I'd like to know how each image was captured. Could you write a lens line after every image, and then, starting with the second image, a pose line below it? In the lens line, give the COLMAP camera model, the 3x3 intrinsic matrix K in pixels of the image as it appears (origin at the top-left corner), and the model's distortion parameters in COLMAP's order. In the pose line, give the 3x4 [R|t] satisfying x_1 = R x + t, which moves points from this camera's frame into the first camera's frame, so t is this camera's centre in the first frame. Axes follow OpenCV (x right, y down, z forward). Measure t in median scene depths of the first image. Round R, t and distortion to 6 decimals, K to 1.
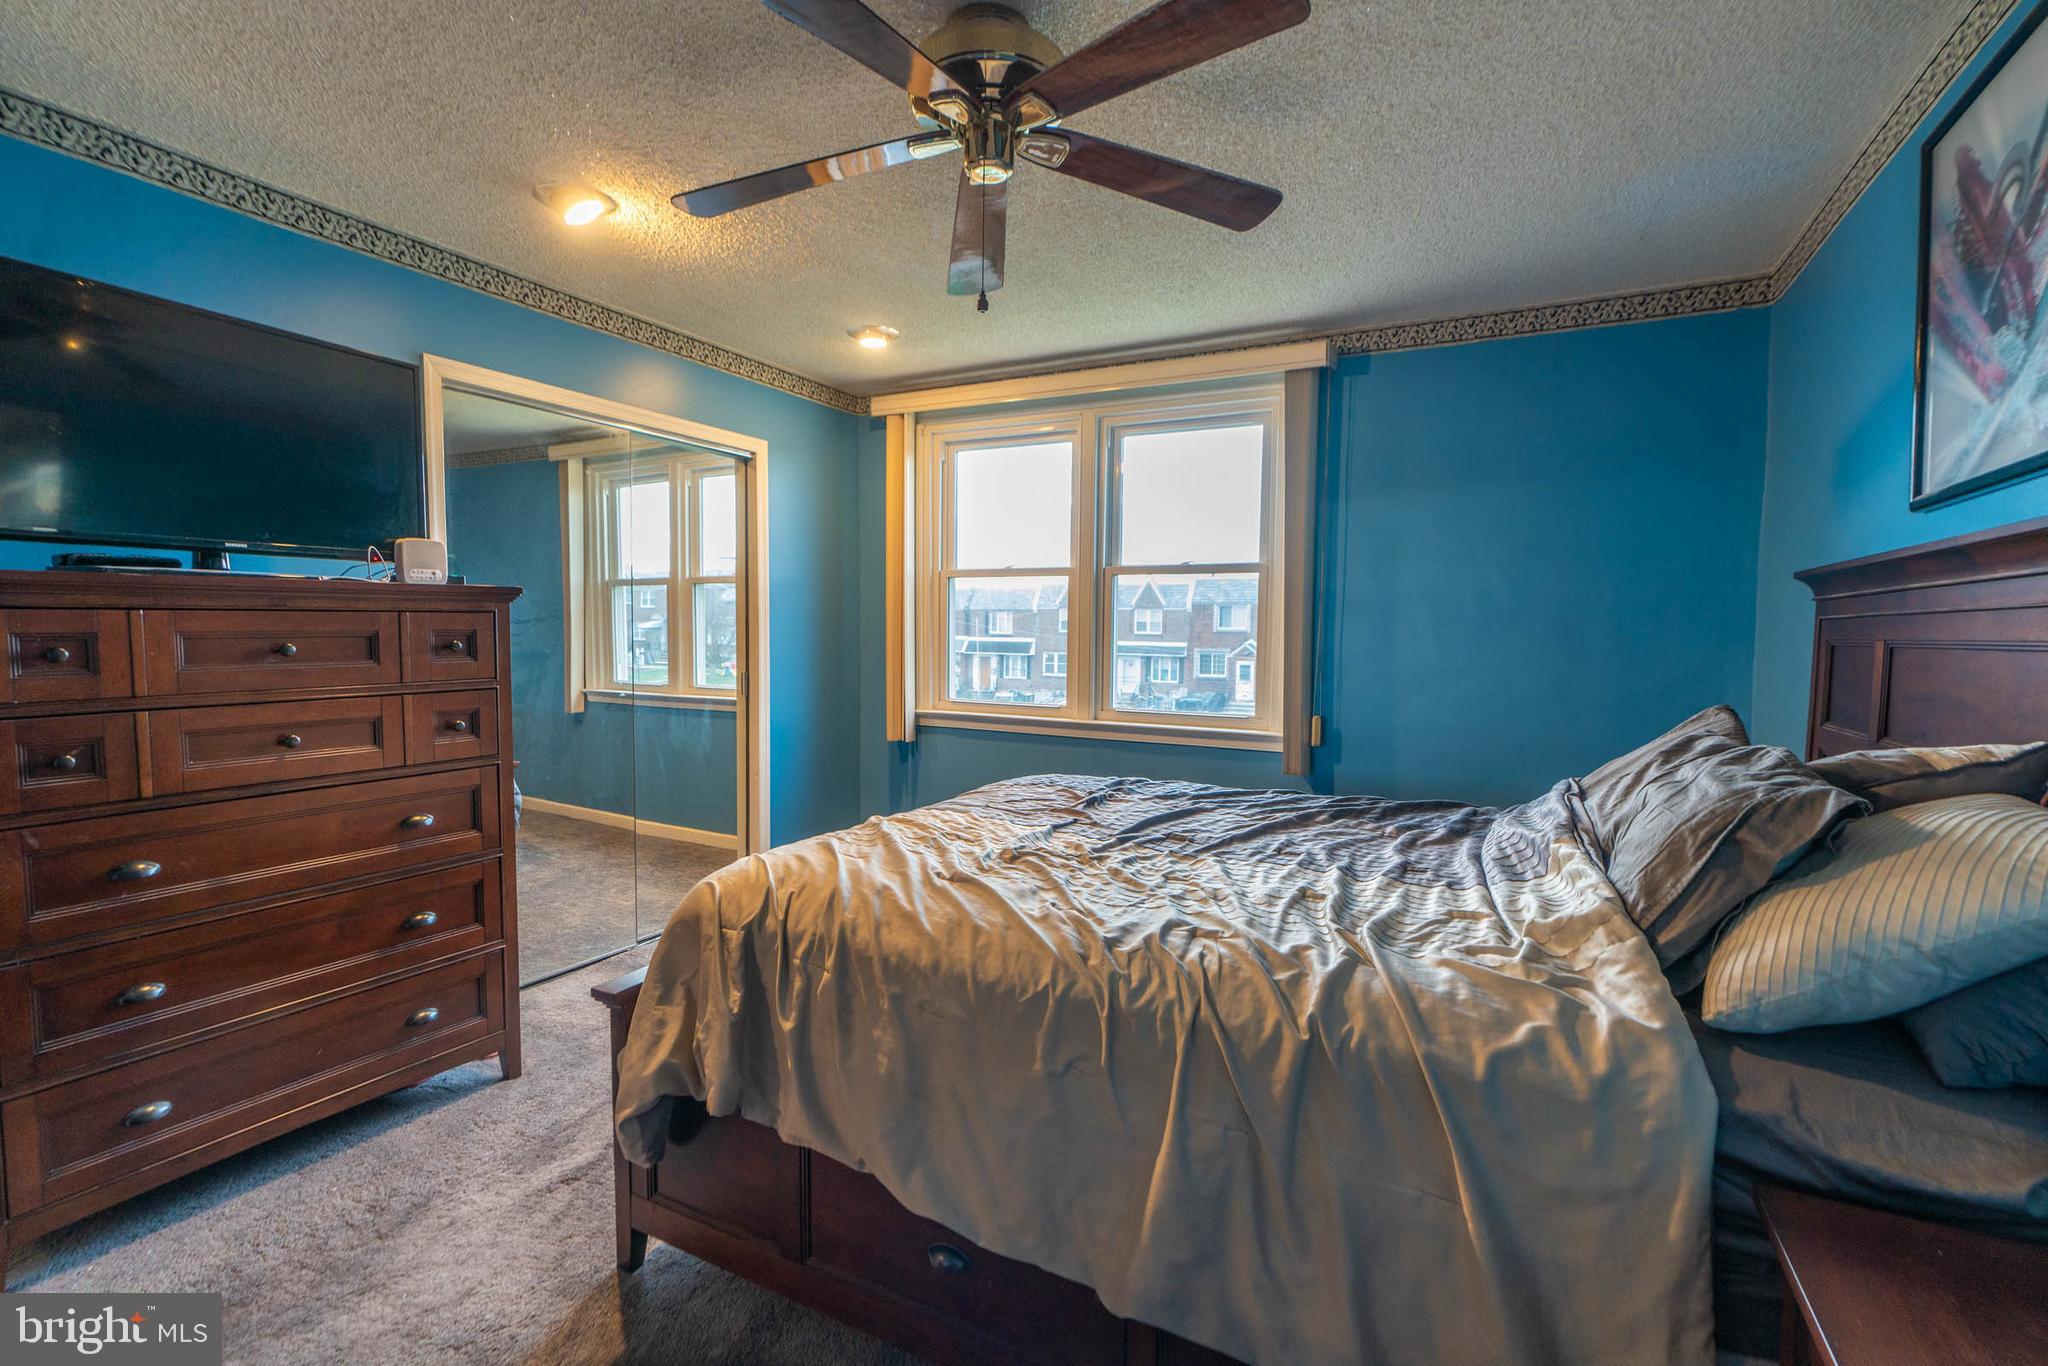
lens RADIAL K [[917.6, 0, 1028.6], [0, 917.6, 692.9], [0, 0, 1]] dist [-0.004583, 0.004387]
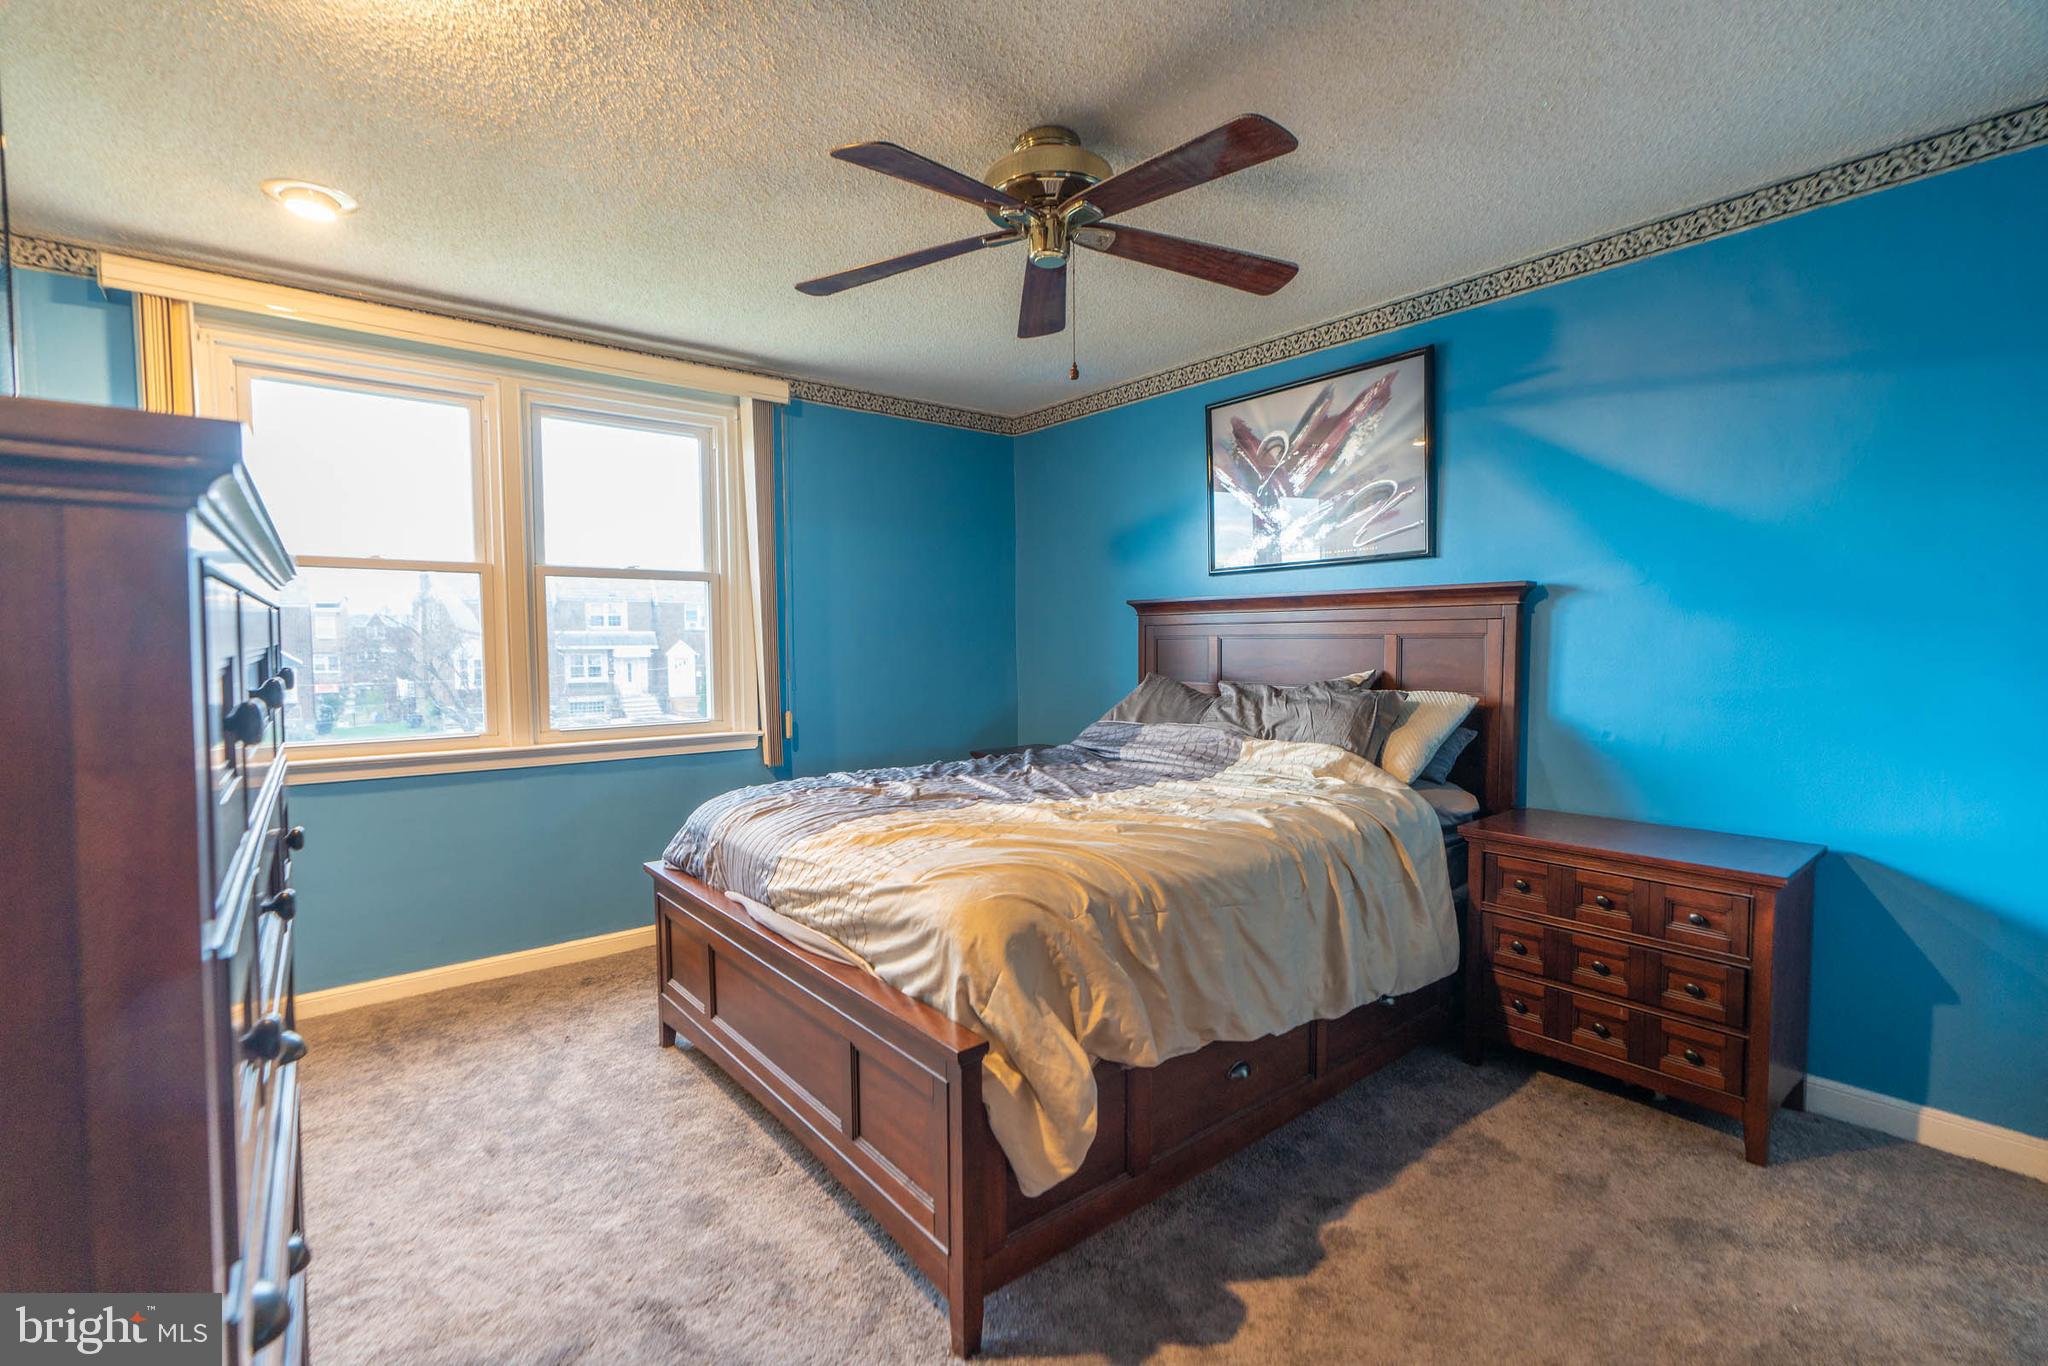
lens RADIAL K [[917.6, 0, 1019.4], [0, 917.6, 690.9], [0, 0, 1]] dist [-0.004583, 0.004387]
pose [[0.410798, -0.060668, 0.909706, -0.532852], [0.073089, 0.996764, 0.033469, -0.015980], [-0.908792, 0.052740, 0.413902, 0.246194]]
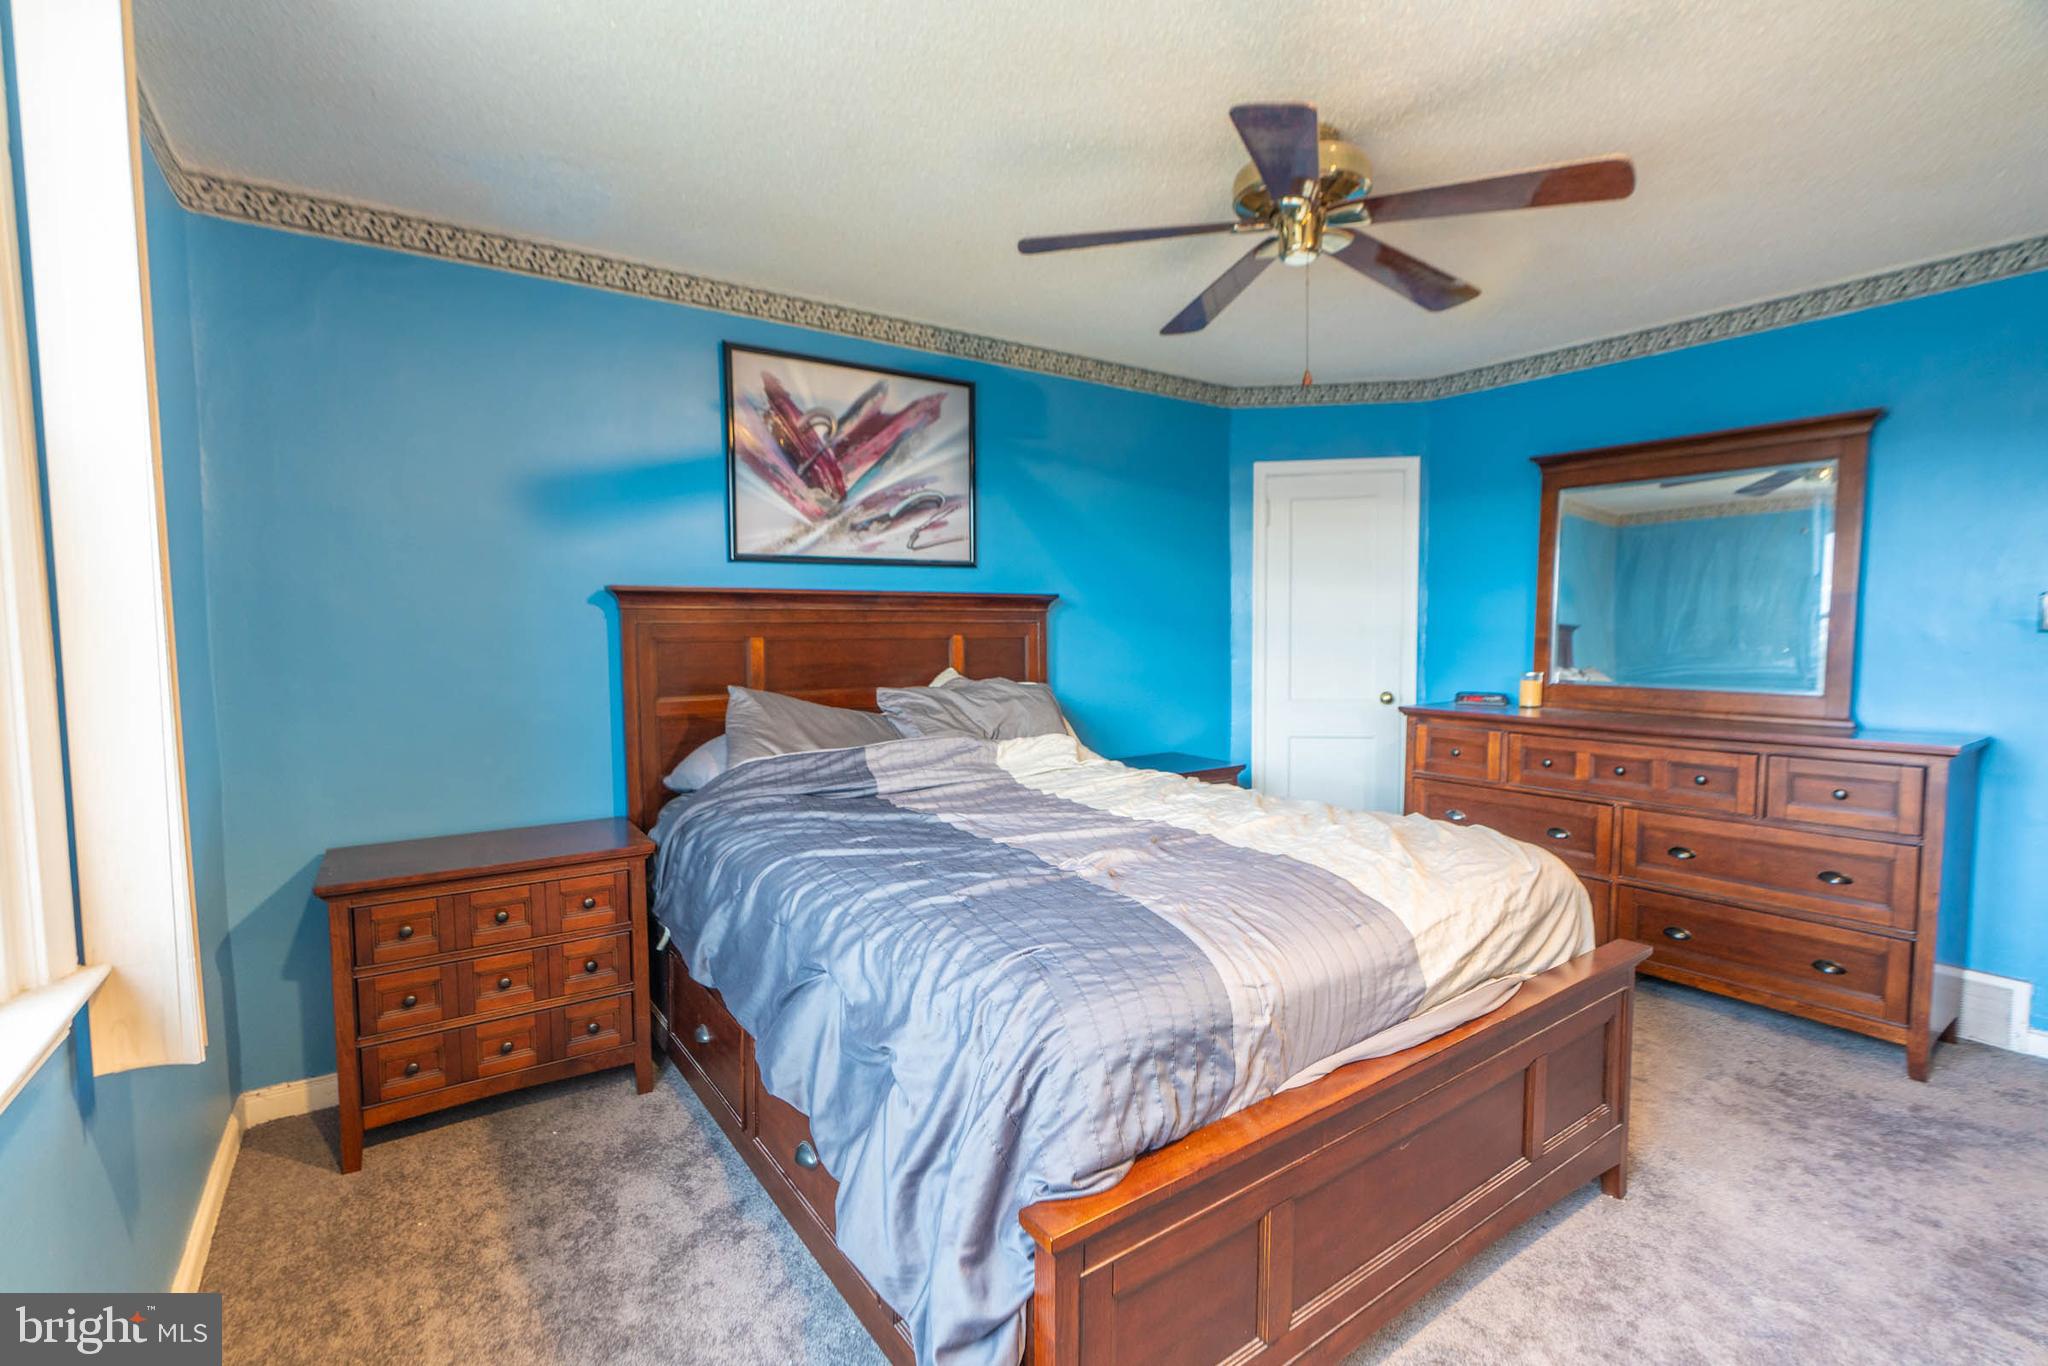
lens RADIAL K [[917.6, 0, 1011.7], [0, 917.6, 686.4], [0, 0, 1]] dist [-0.004583, 0.004387]
pose [[-0.883548, -0.026579, 0.467587, -0.130034], [0.037198, 0.991252, 0.126634, -0.074265], [-0.466862, 0.129280, -0.874829, 1.017887]]
